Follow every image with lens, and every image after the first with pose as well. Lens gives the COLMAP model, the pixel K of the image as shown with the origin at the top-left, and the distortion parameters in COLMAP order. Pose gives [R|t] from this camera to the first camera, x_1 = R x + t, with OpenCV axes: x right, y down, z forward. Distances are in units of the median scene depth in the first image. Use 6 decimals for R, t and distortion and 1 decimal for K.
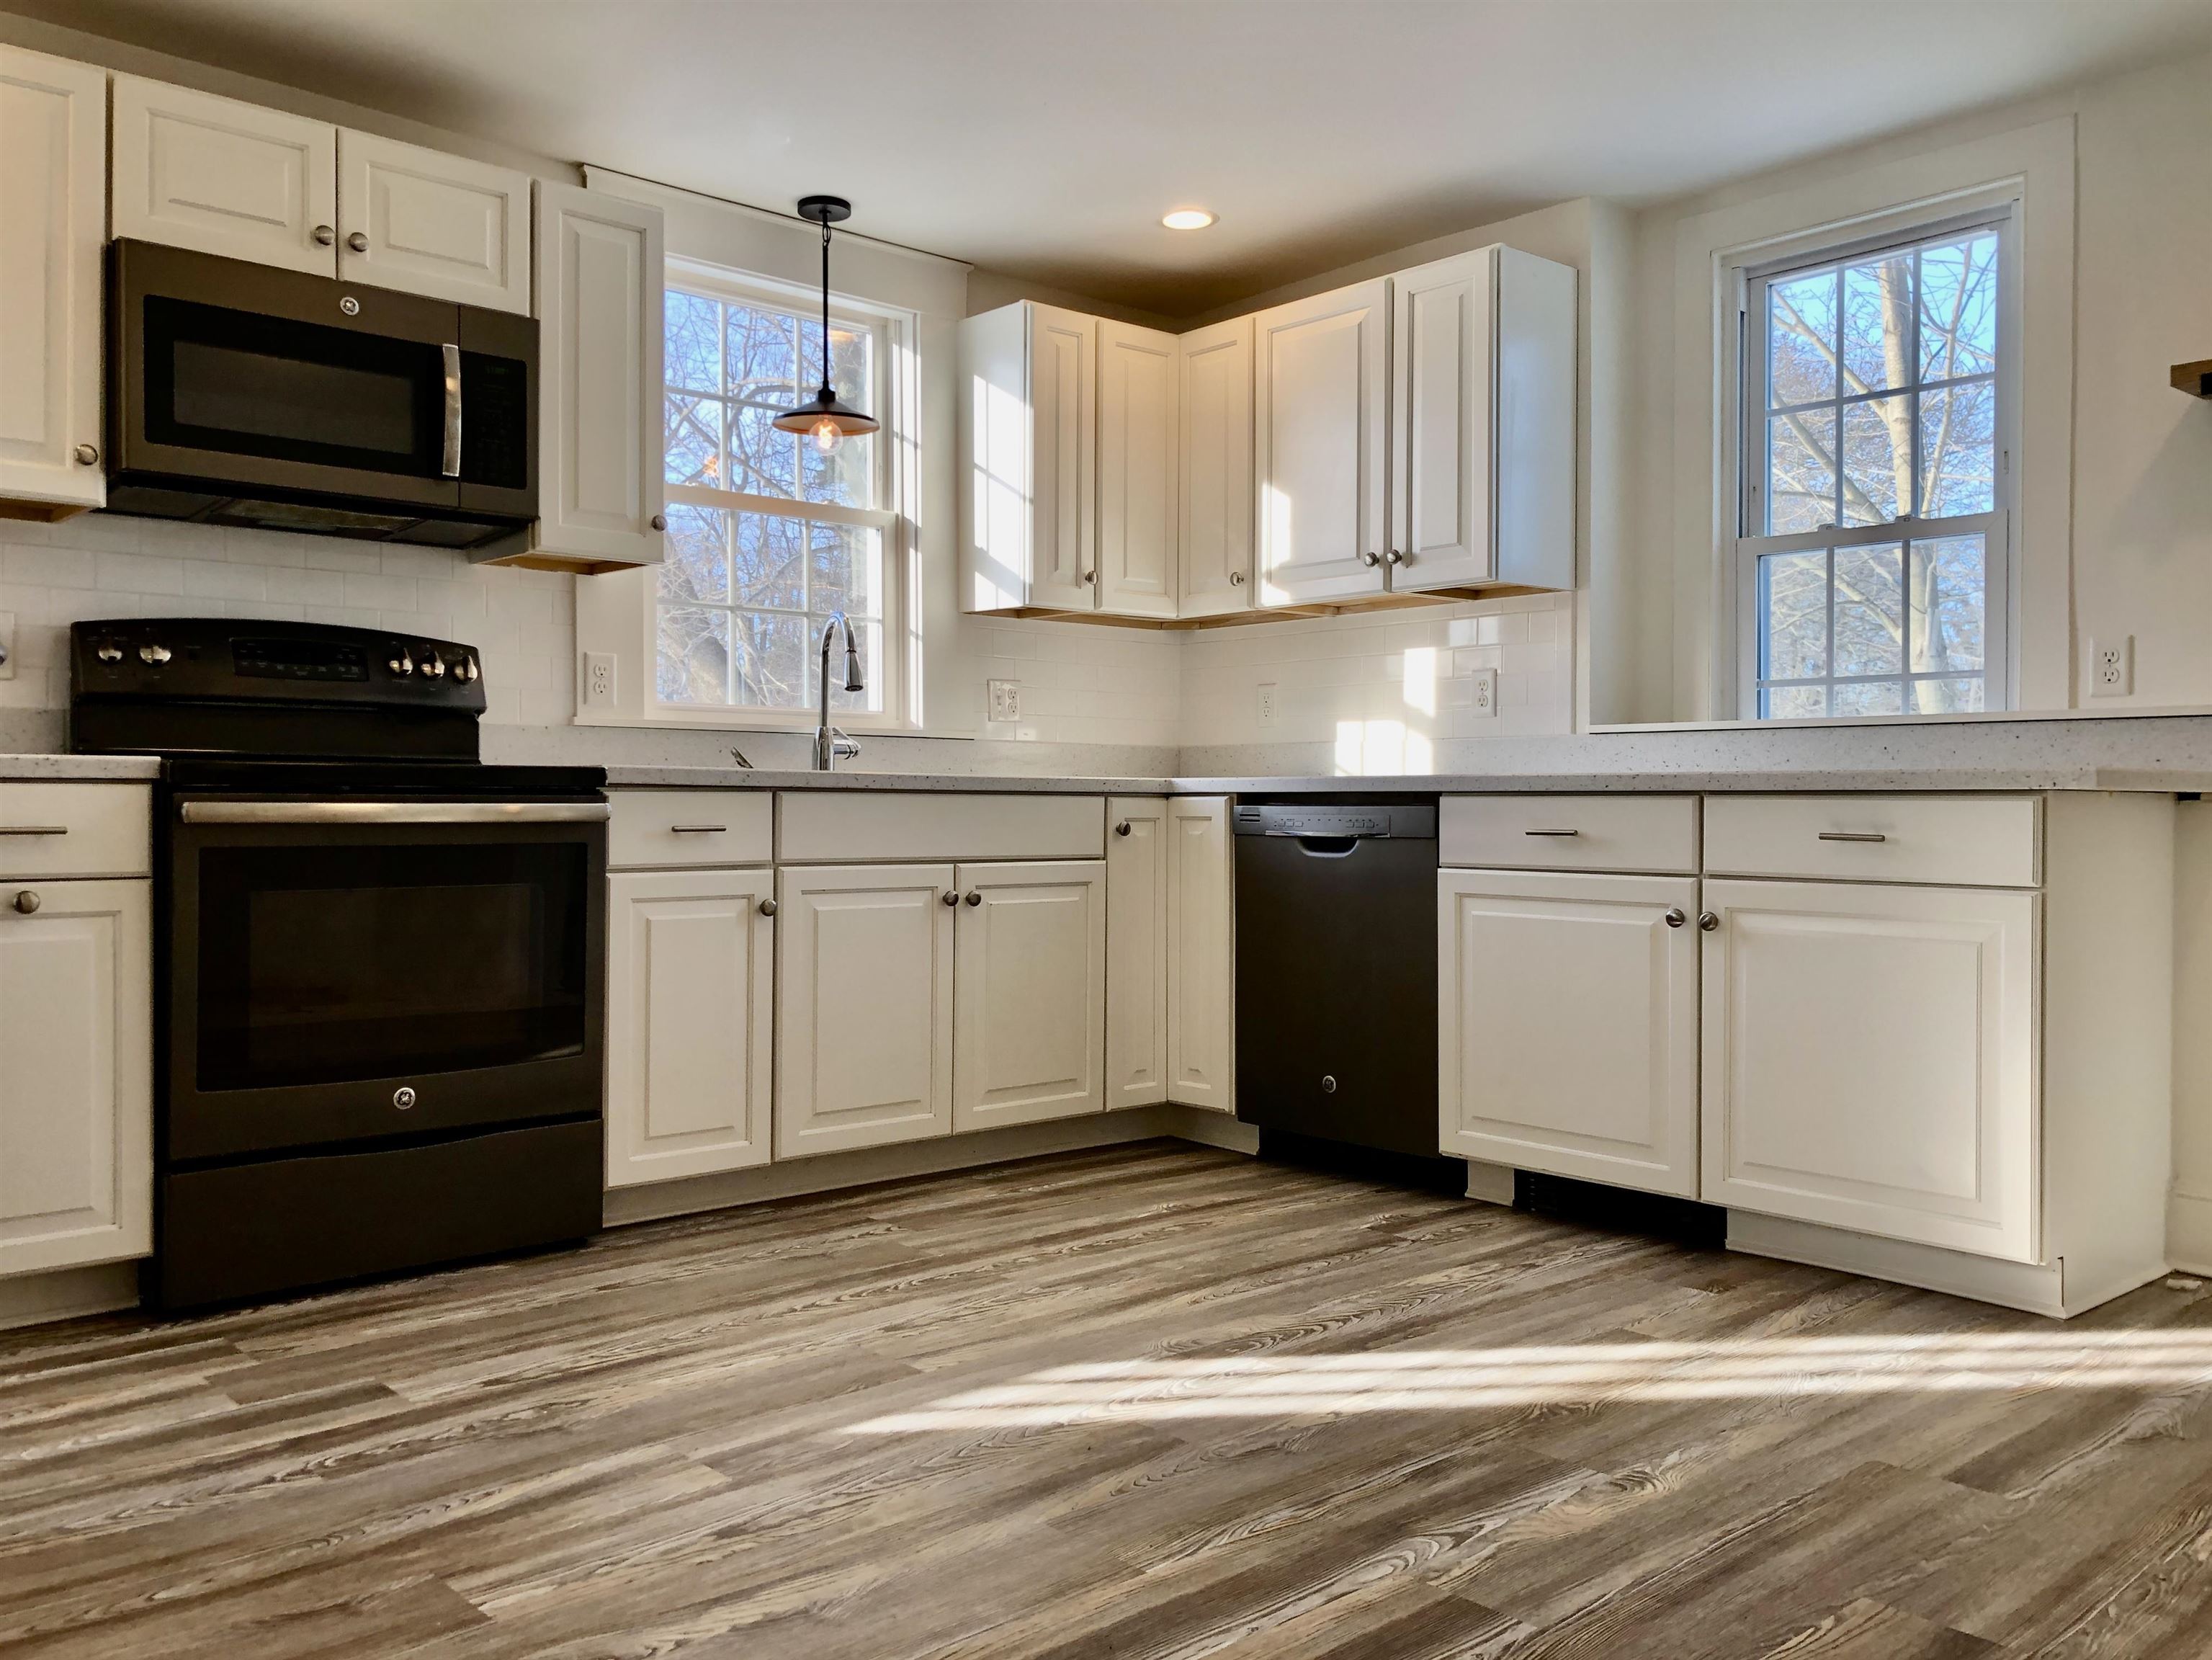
lens RADIAL K [[1779.9, 0, 1106.0], [0, 1779.9, 830.0], [0, 0, 1]] dist [-0.002510, -0.003303]
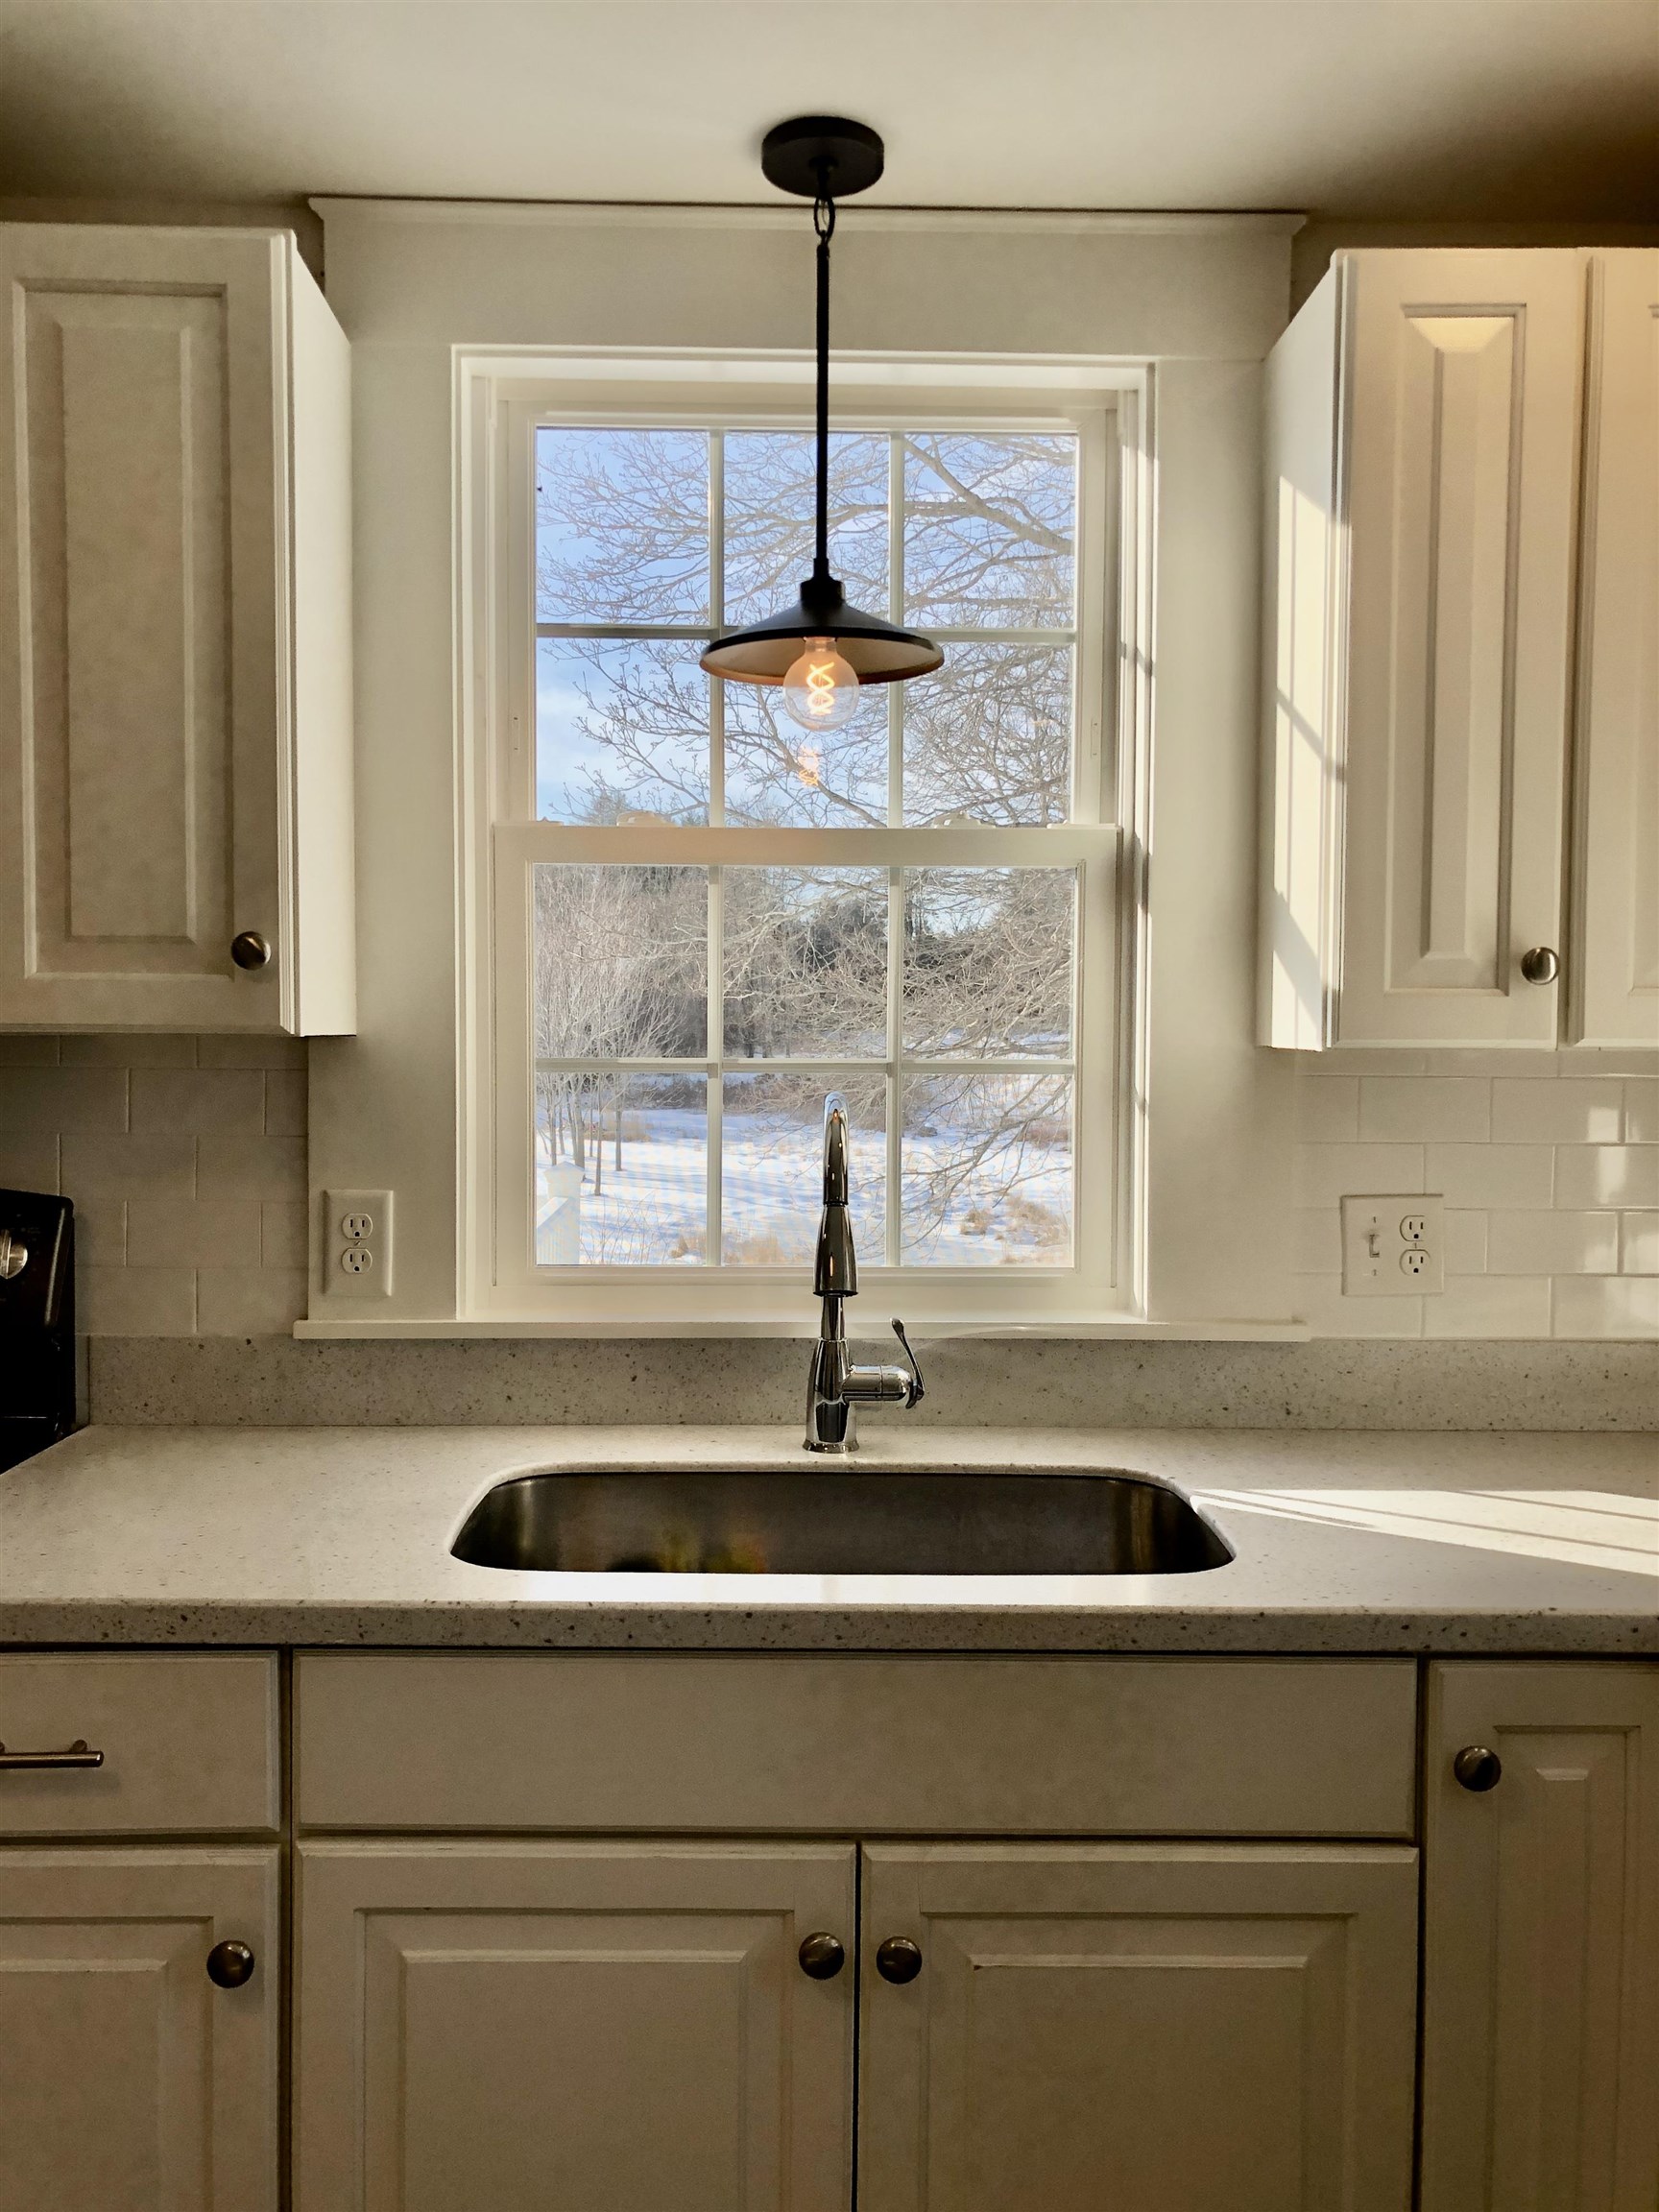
lens RADIAL K [[1838.1, 0, 830.2], [0, 1838.1, 1065.3], [0, 0, 1]] dist [0.048641, 0.006614]
pose [[0.754136, 0.001926, -0.656715, 0.142935], [-0.012047, 0.999868, -0.010902, -0.123111], [0.656608, 0.016133, 0.754060, 0.660590]]
